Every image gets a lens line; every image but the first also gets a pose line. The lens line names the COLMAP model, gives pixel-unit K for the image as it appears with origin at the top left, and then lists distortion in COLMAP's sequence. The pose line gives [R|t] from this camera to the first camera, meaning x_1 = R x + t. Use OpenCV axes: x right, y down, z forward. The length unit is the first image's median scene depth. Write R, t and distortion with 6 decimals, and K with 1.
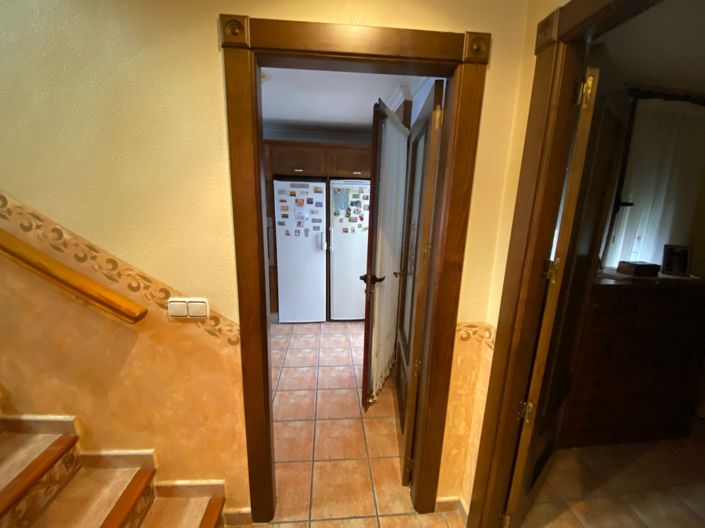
lens RADIAL K [[284.3, 0, 352.5], [0, 284.3, 264.0], [0, 0, 1]] dist [0.013134, -0.016742]
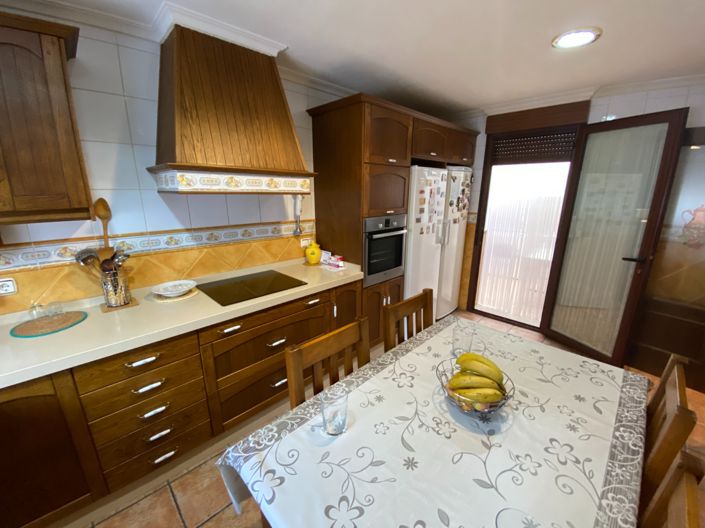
lens RADIAL K [[284.3, 0, 352.5], [0, 284.3, 264.0], [0, 0, 1]] dist [0.013134, -0.016742]
pose [[0.745785, -0.196329, 0.636600, -0.924252], [0.180259, 0.979412, 0.090878, -0.127505], [-0.641336, 0.046978, 0.765821, 0.505860]]
